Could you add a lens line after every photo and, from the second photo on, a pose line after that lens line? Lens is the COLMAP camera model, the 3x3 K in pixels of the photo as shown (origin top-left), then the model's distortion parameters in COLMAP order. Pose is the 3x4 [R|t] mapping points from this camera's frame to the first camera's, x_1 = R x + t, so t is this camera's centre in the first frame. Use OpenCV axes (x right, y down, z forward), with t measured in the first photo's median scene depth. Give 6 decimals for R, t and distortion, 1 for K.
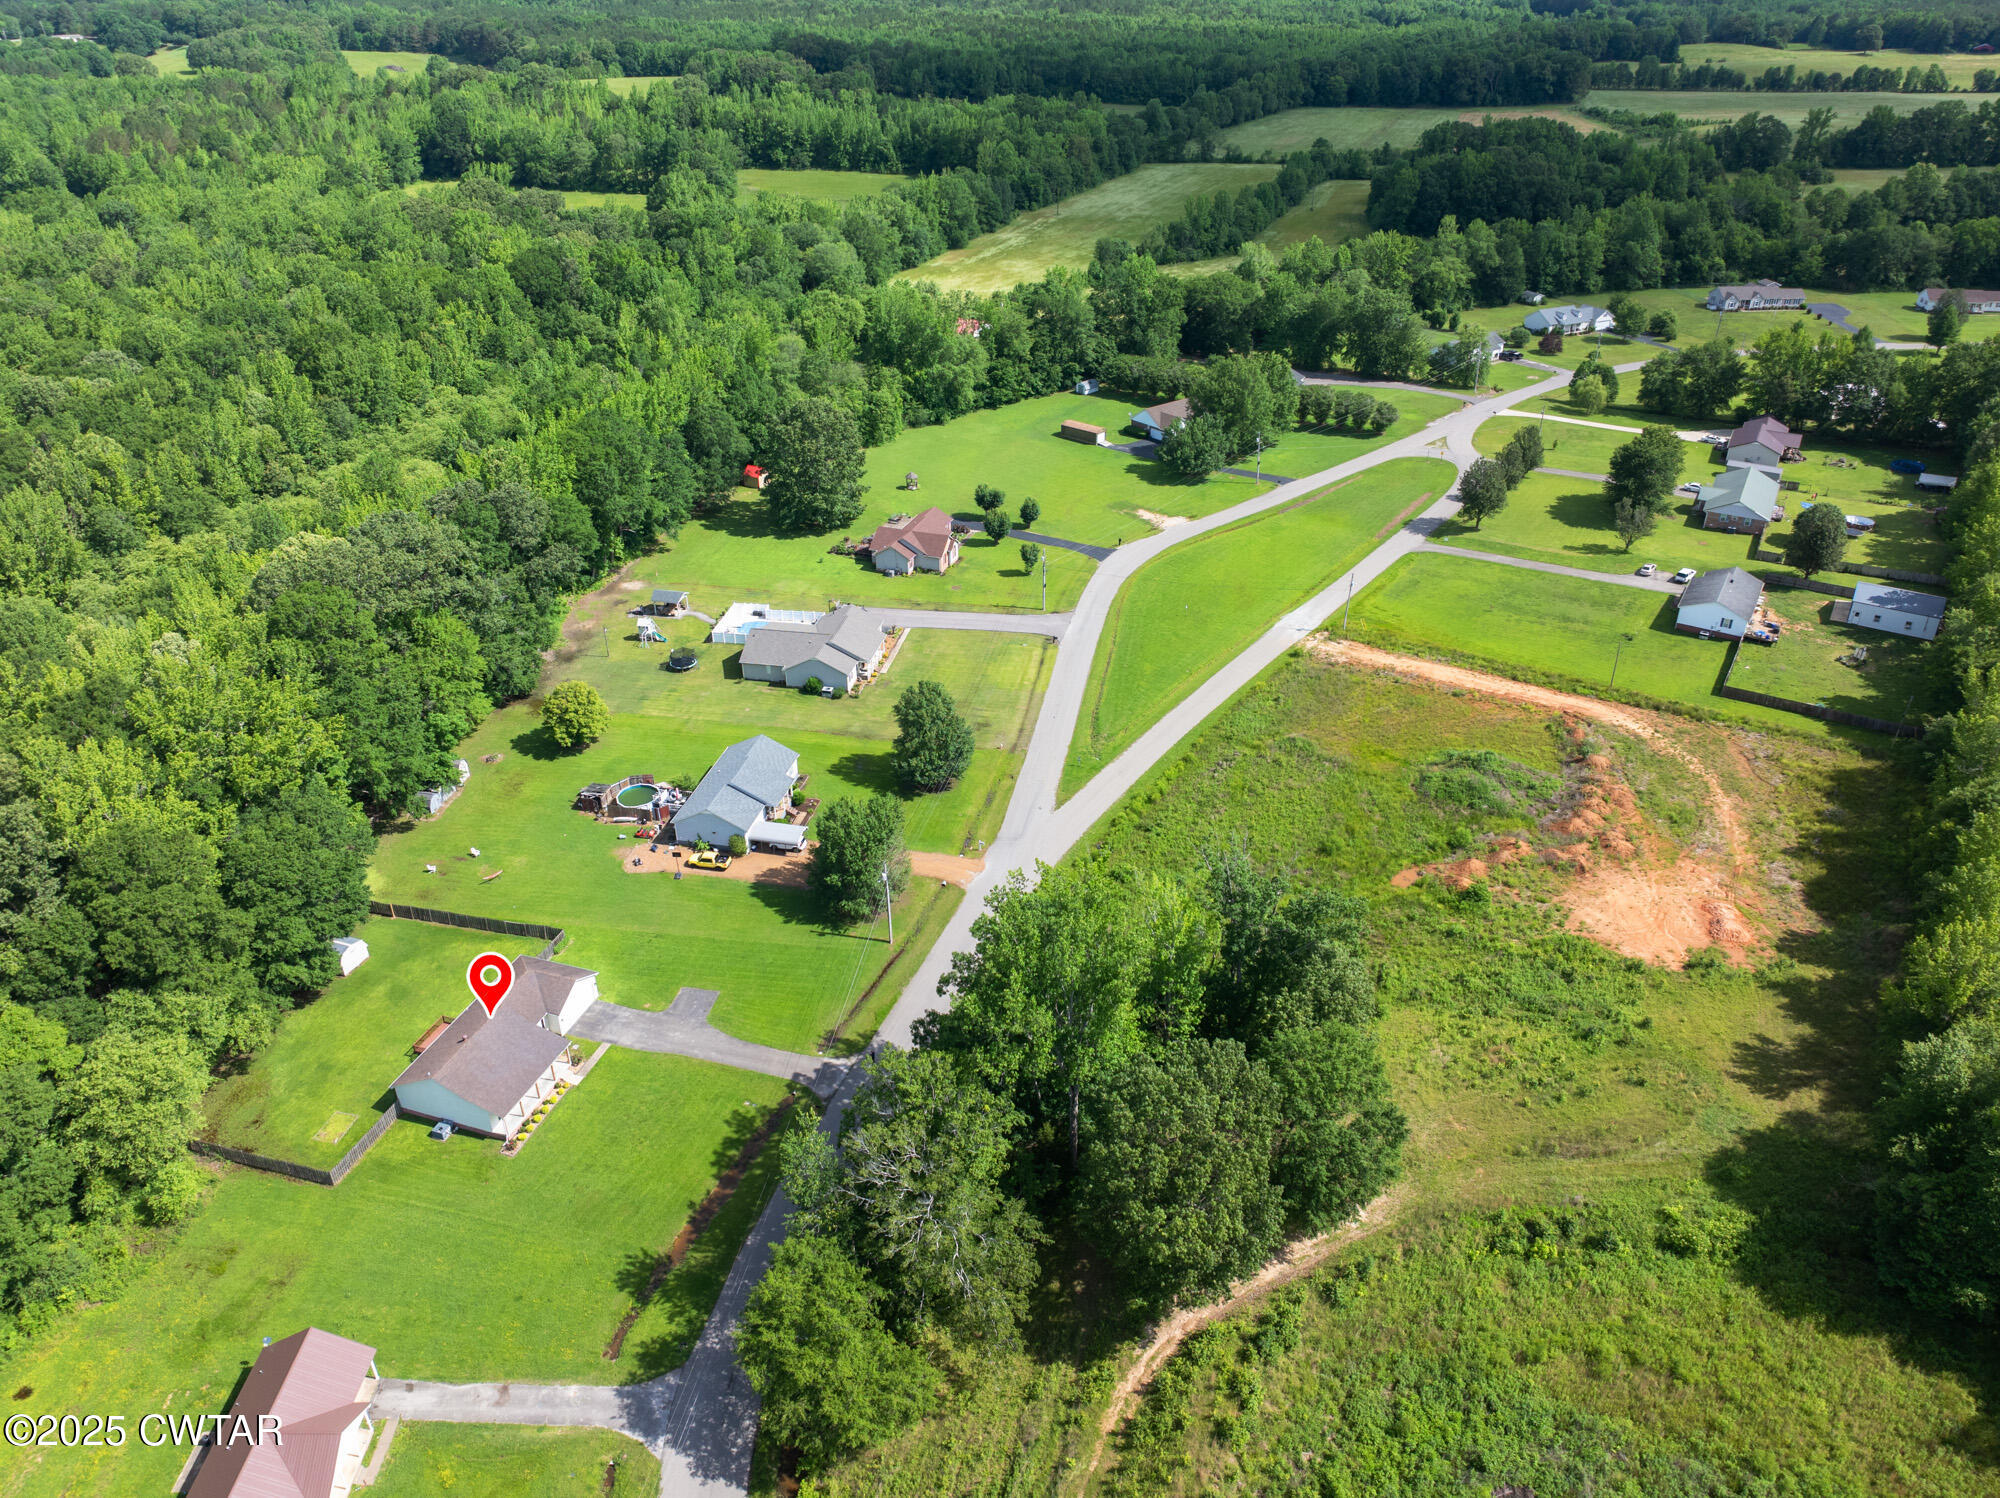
lens RADIAL K [[1410.6, 0, 987.5], [0, 1410.6, 745.1], [0, 0, 1]] dist [-0.037285, 0.001682]
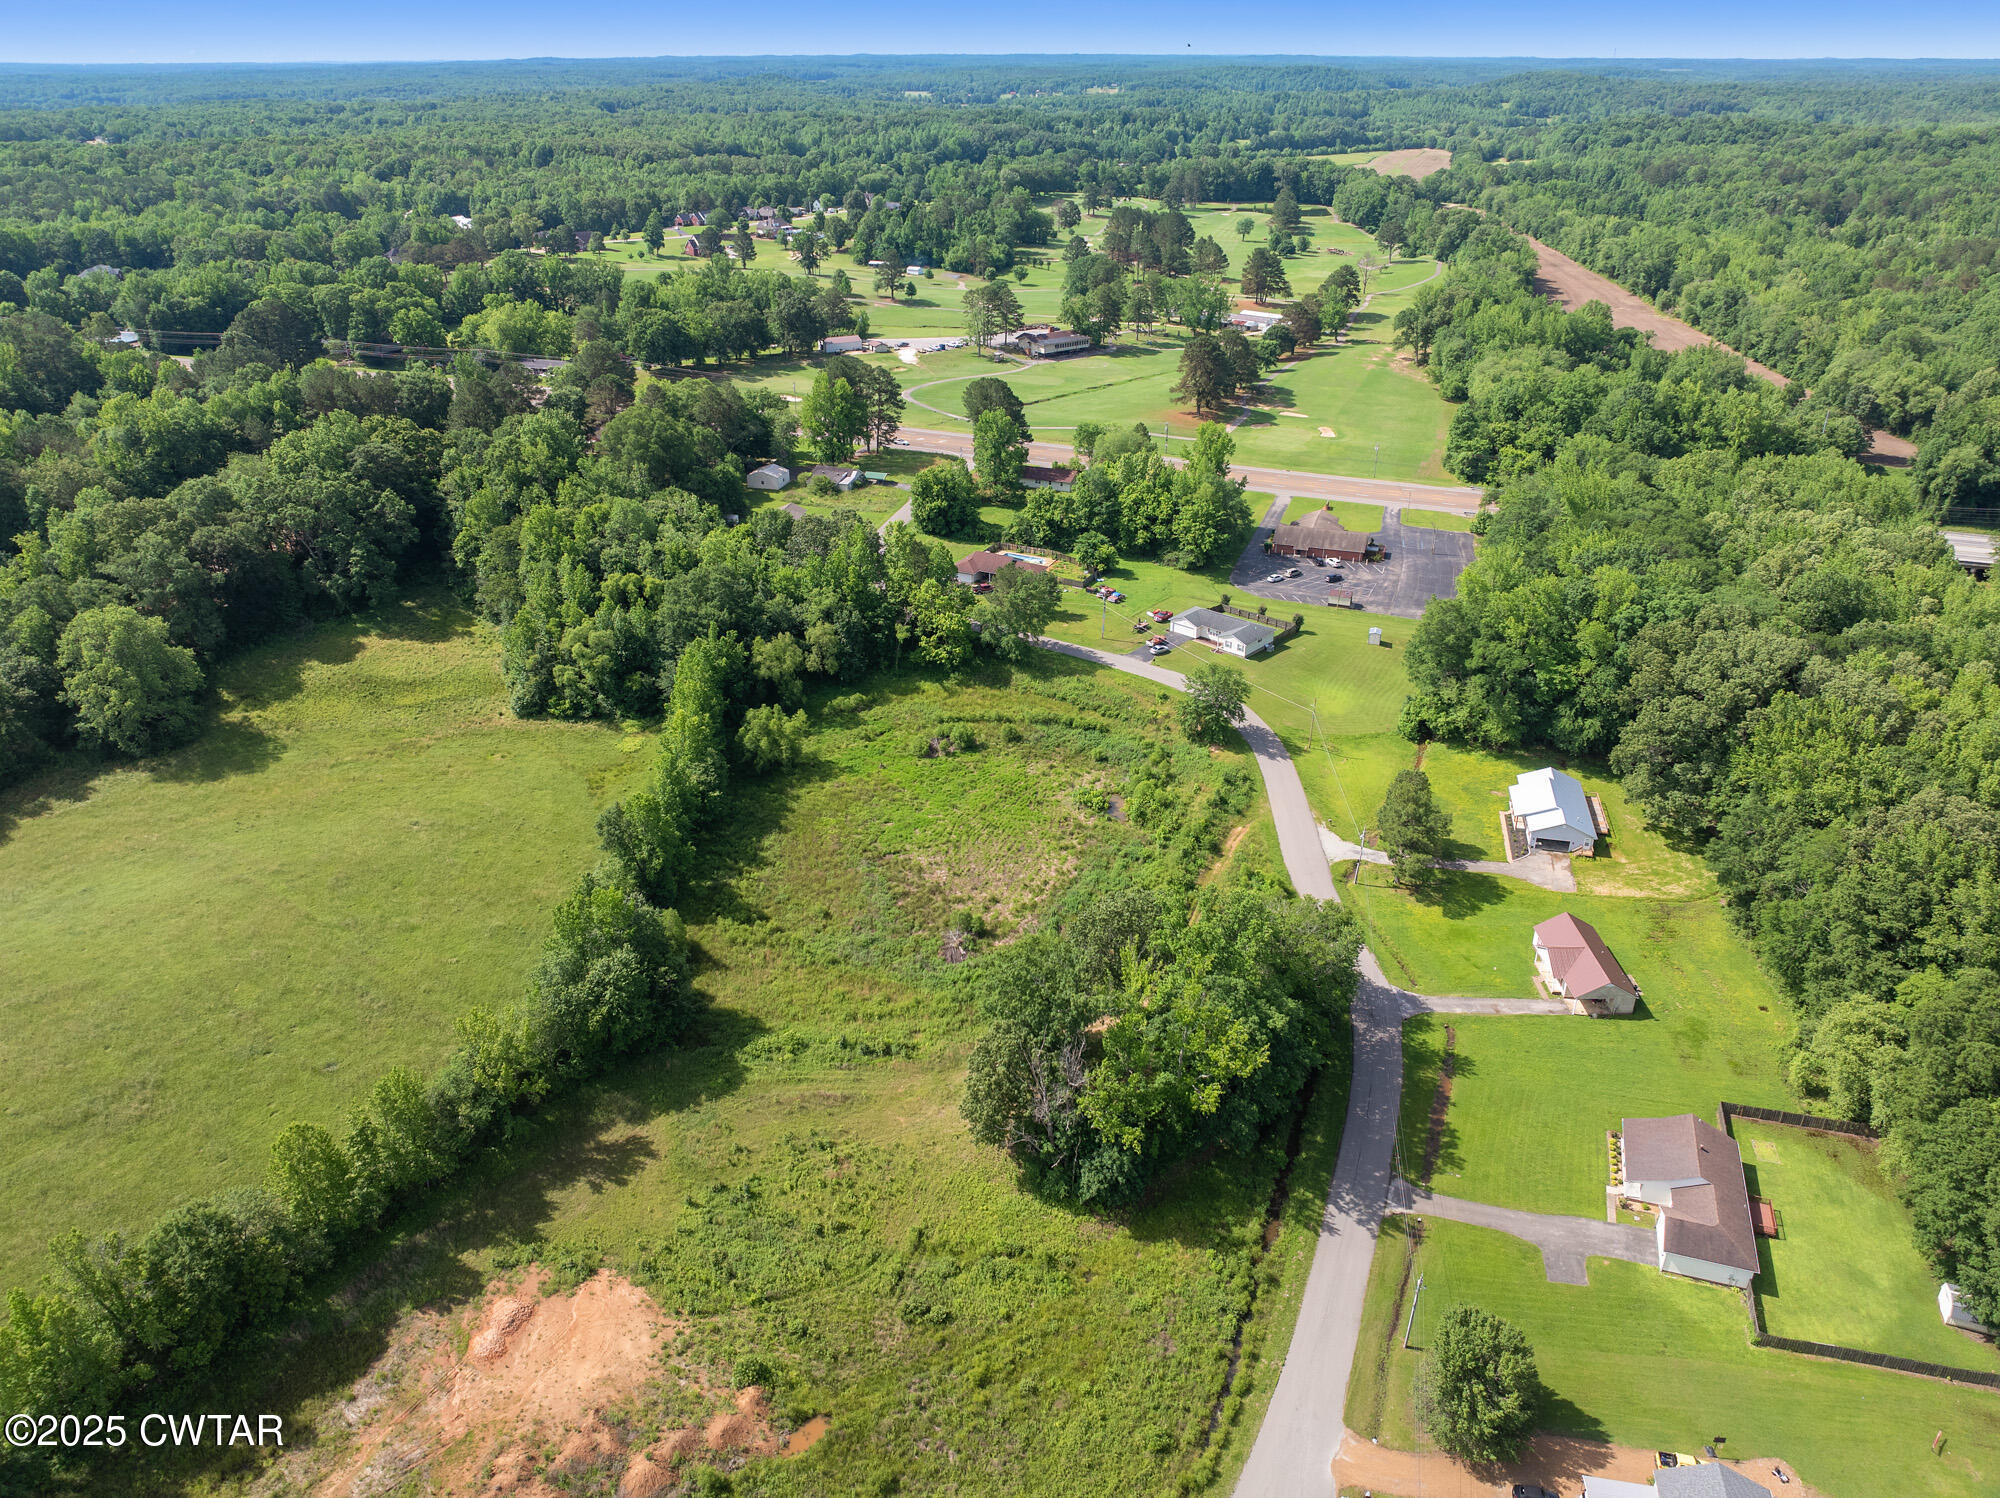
lens RADIAL K [[1410.6, 0, 987.5], [0, 1410.6, 745.1], [0, 0, 1]] dist [-0.037285, 0.001682]
pose [[-0.999867, -0.015624, 0.004718, 0.264768], [-0.004560, 0.544985, 0.838433, -1.073083], [-0.015671, 0.838300, -0.544984, 1.475804]]
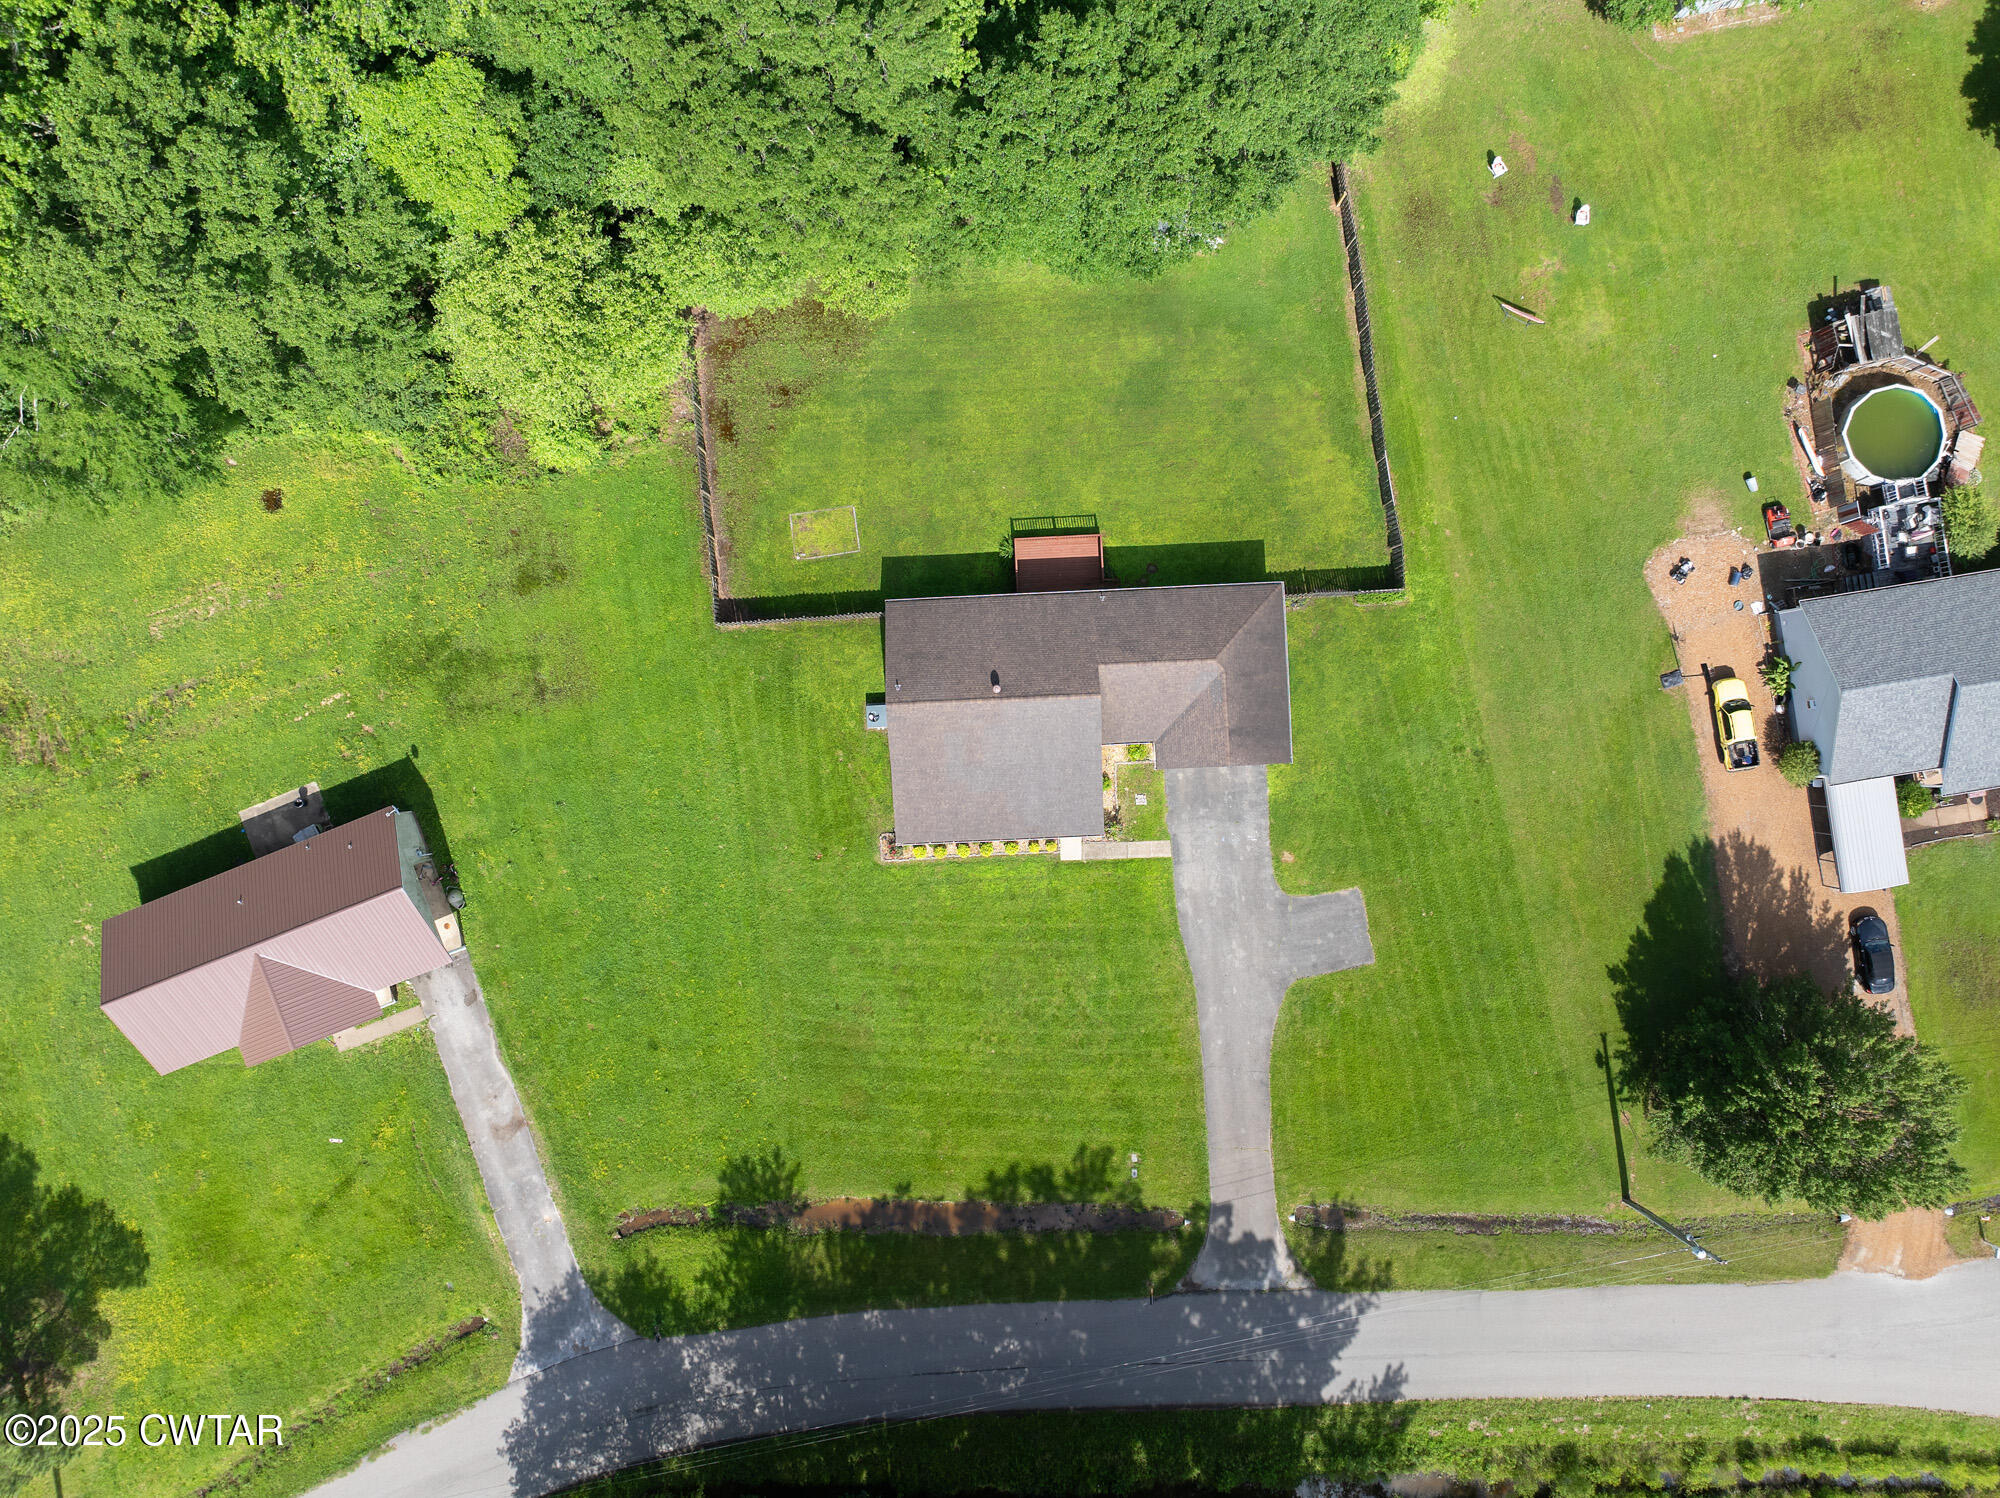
lens RADIAL K [[1410.6, 0, 987.5], [0, 1410.6, 745.1], [0, 0, 1]] dist [-0.037285, 0.001682]
pose [[0.364715, 0.931090, -0.007343, -0.376907], [-0.460847, 0.187359, 0.867477, -0.272550], [0.809075, -0.312998, 0.497423, 0.776971]]
